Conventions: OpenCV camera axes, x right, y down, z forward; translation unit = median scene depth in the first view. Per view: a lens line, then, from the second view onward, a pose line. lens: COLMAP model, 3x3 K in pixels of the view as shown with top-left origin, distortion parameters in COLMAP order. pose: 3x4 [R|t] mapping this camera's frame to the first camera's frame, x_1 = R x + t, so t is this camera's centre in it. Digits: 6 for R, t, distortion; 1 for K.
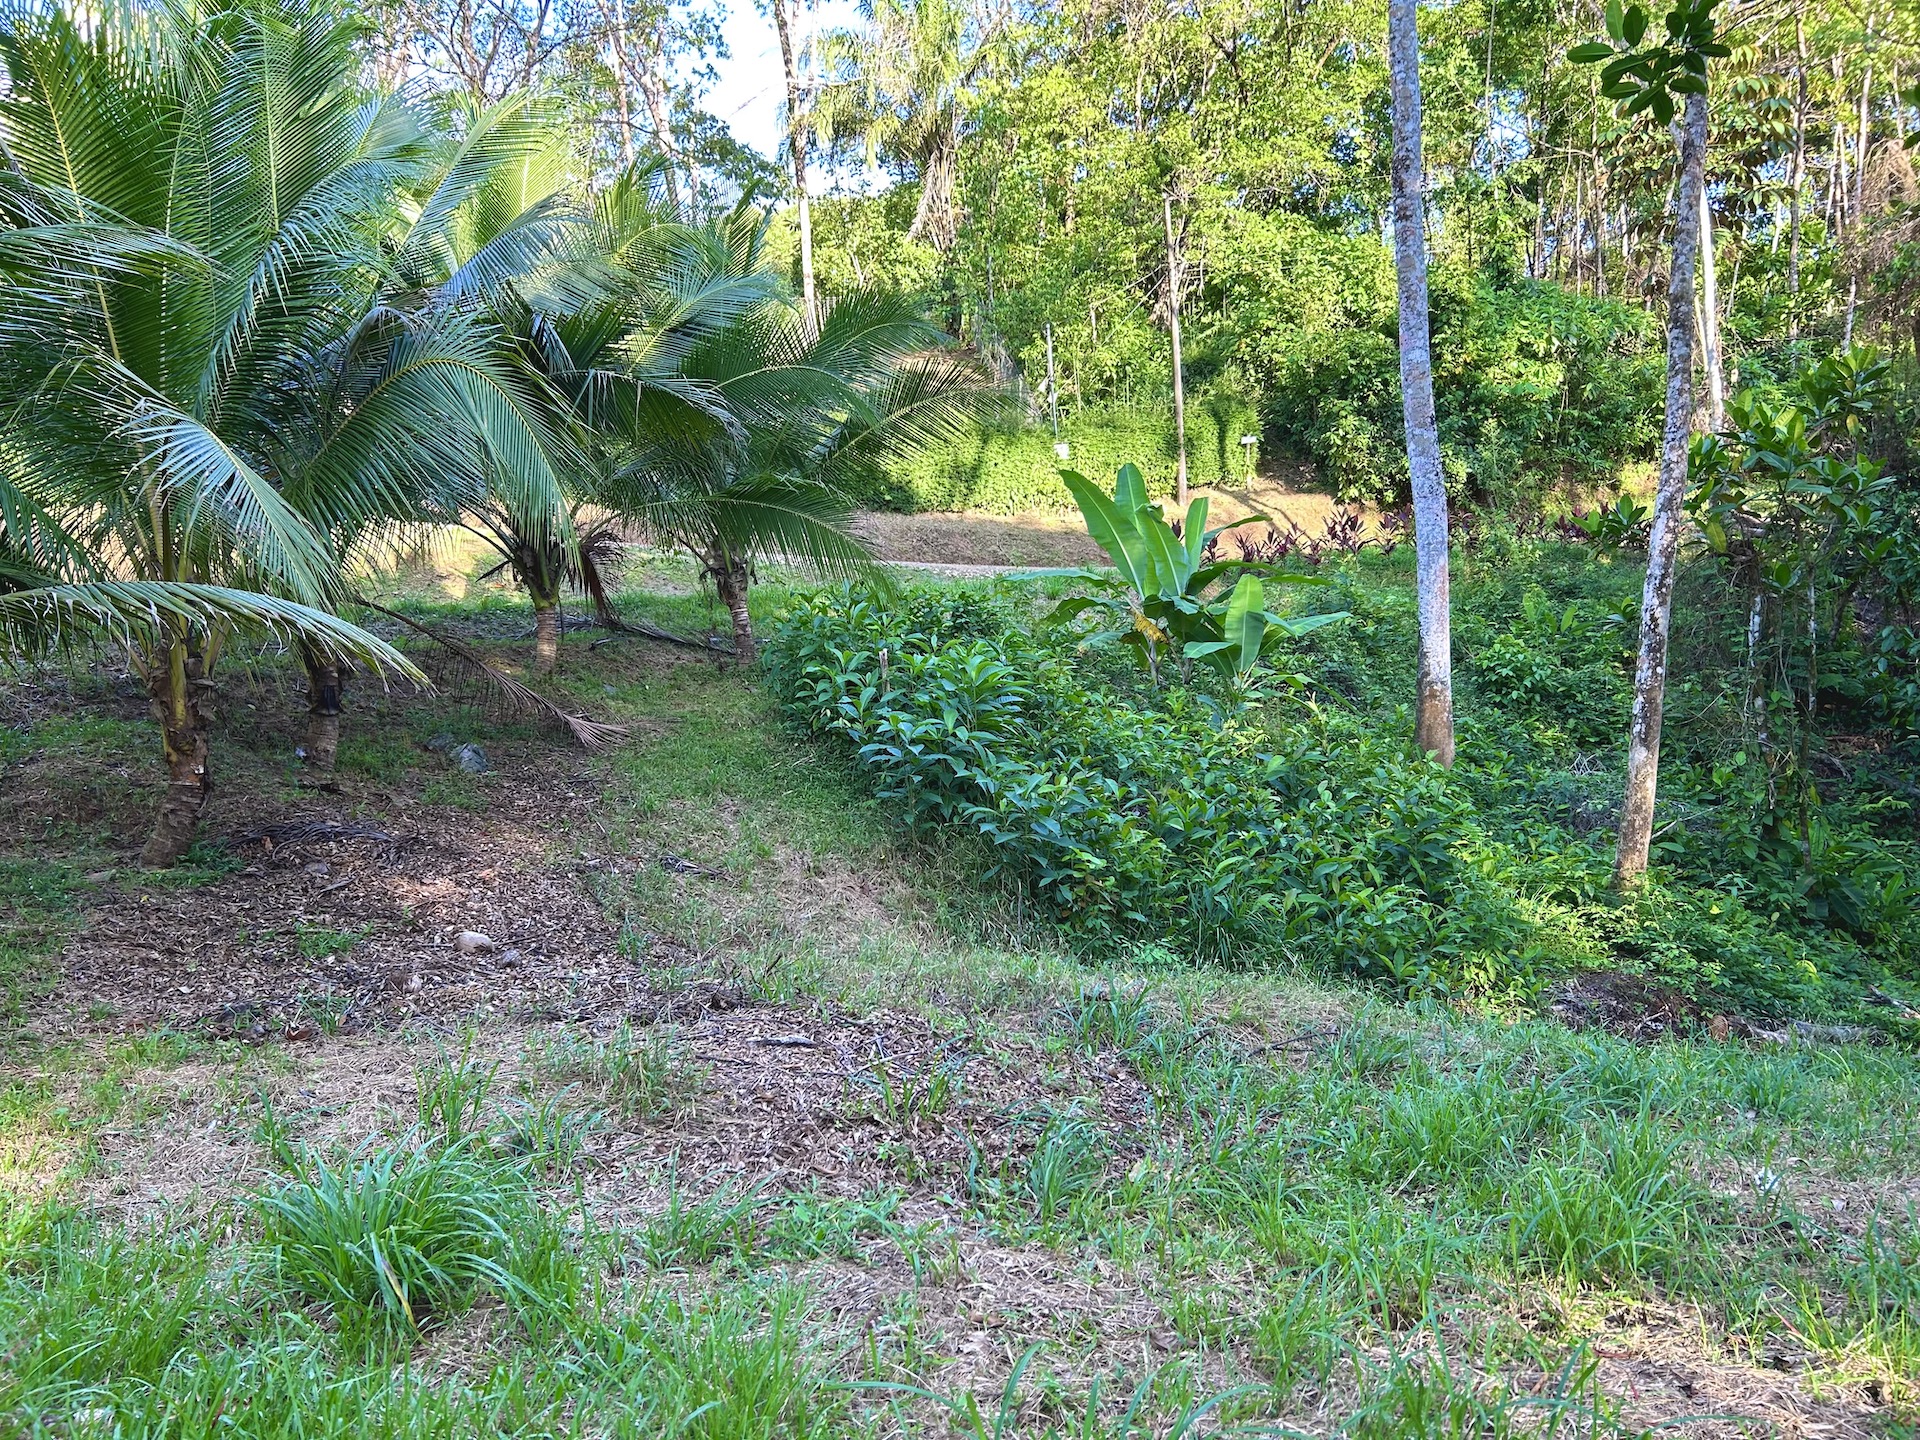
lens RADIAL K [[1459.5, 0, 952.5], [0, 1459.5, 725.1], [0, 0, 1]] dist [0.050955, -0.048956]
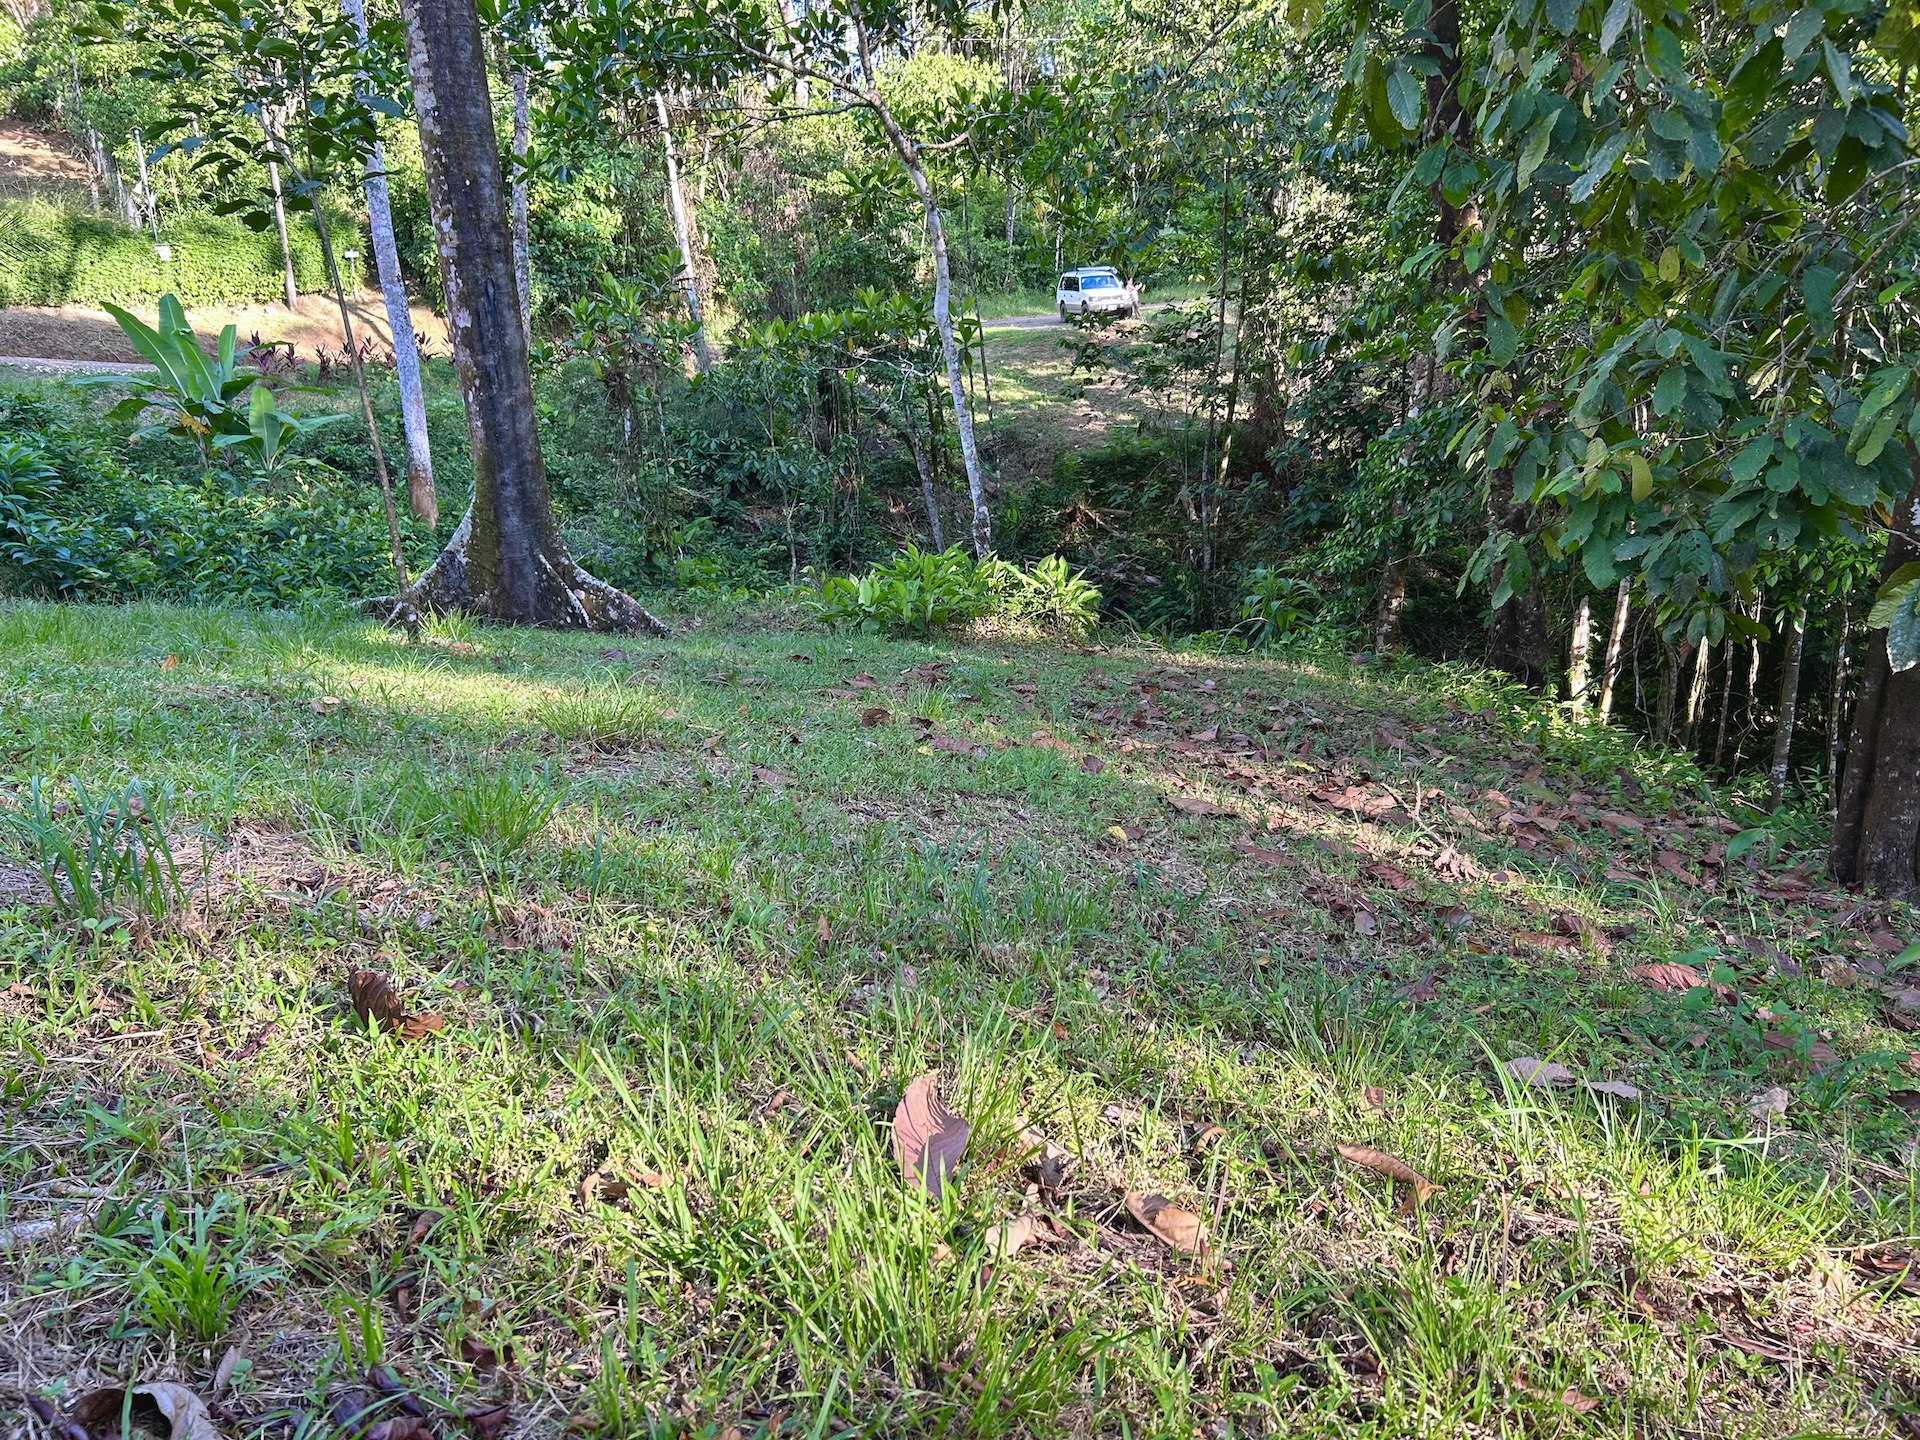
lens RADIAL K [[1459.5, 0, 966.2], [0, 1459.5, 729.9], [0, 0, 1]] dist [0.050955, -0.048956]
pose [[0.876240, -0.089295, 0.473530, 0.045611], [0.021866, 0.989036, 0.146045, 0.014564], [-0.481379, -0.117616, 0.868585, -0.276116]]
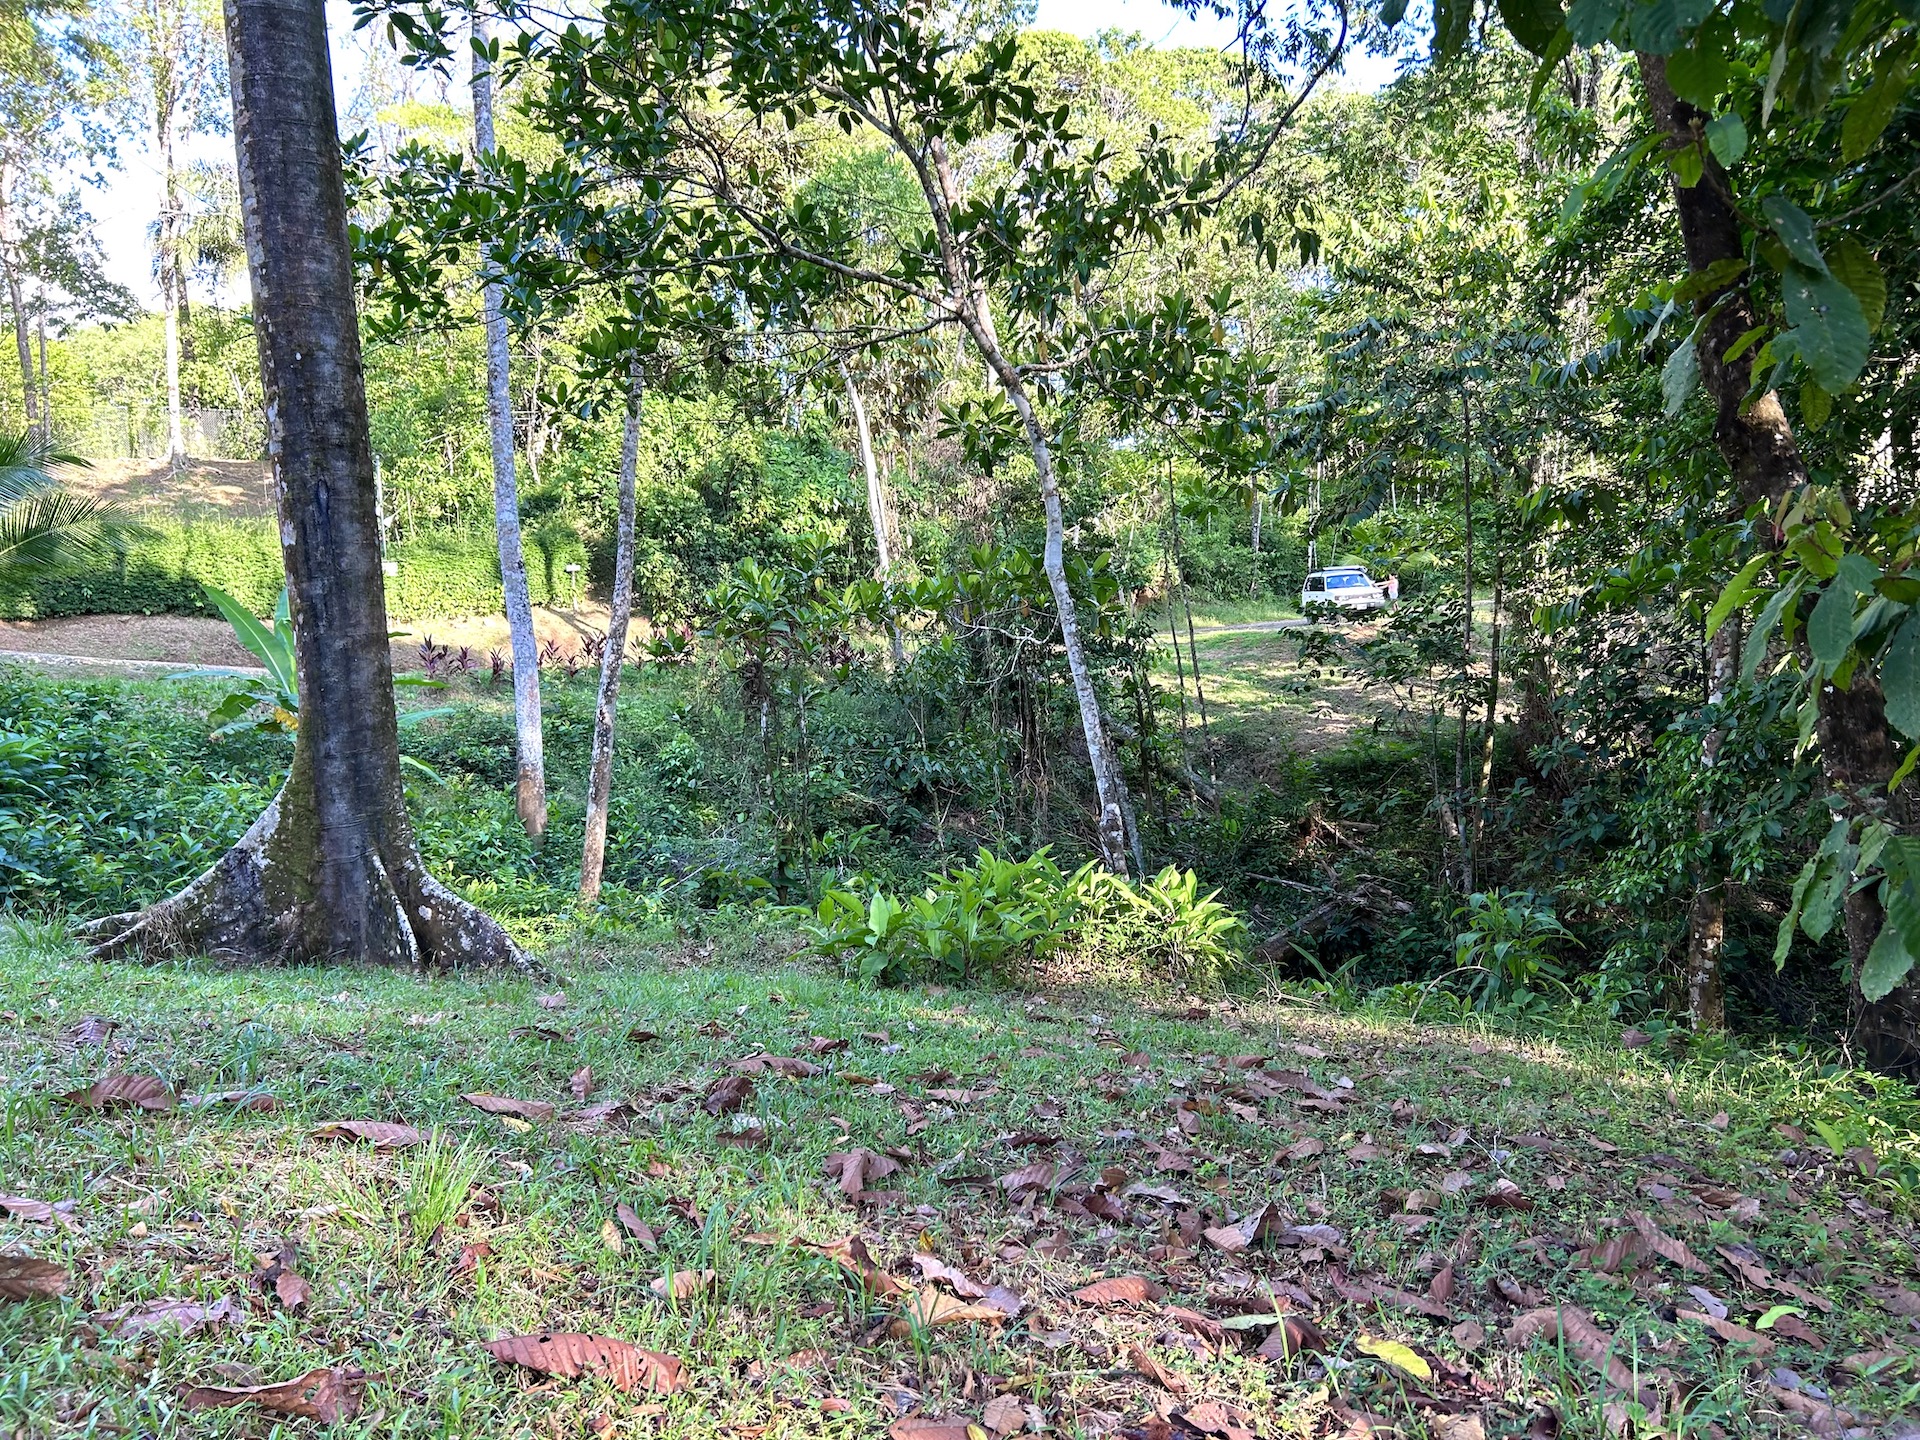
lens RADIAL K [[1459.5, 0, 992.9], [0, 1459.5, 707.4], [0, 0, 1]] dist [0.050955, -0.048956]
pose [[0.947939, 0.016457, 0.318027, 0.152952], [0.012797, 0.995889, -0.089678, 0.021328], [-0.318195, 0.089079, 0.943831, -0.180521]]
